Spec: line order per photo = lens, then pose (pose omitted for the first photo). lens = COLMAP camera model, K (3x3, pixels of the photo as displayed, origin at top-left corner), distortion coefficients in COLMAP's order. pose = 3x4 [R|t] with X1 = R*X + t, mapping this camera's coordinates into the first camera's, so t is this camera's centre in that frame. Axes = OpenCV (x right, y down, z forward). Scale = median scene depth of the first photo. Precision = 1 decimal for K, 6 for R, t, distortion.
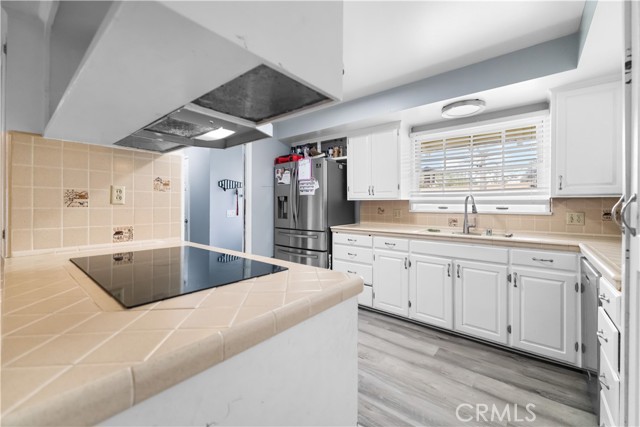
lens RADIAL K [[258.2, 0, 320.3], [0, 258.2, 205.3], [0, 0, 1]] dist [0.000283, -0.000062]
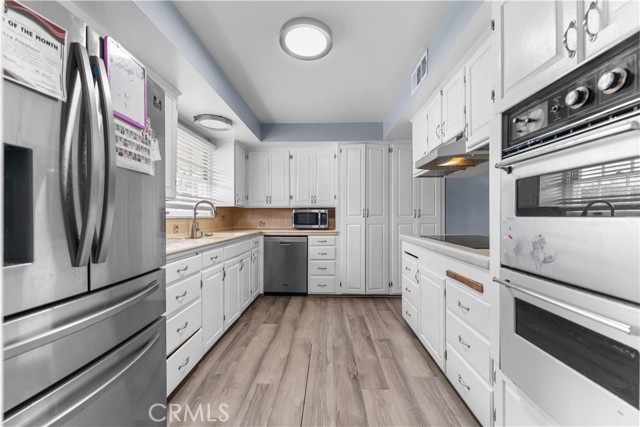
lens RADIAL K [[257.6, 0, 319.7], [0, 257.6, 217.7], [0, 0, 1]] dist [0.000239, -0.000162]
pose [[-0.614407, -0.004873, 0.788974, -0.481142], [0.001813, 0.999970, 0.007589, 0.019279], [-0.788987, 0.006093, -0.614380, 1.075806]]
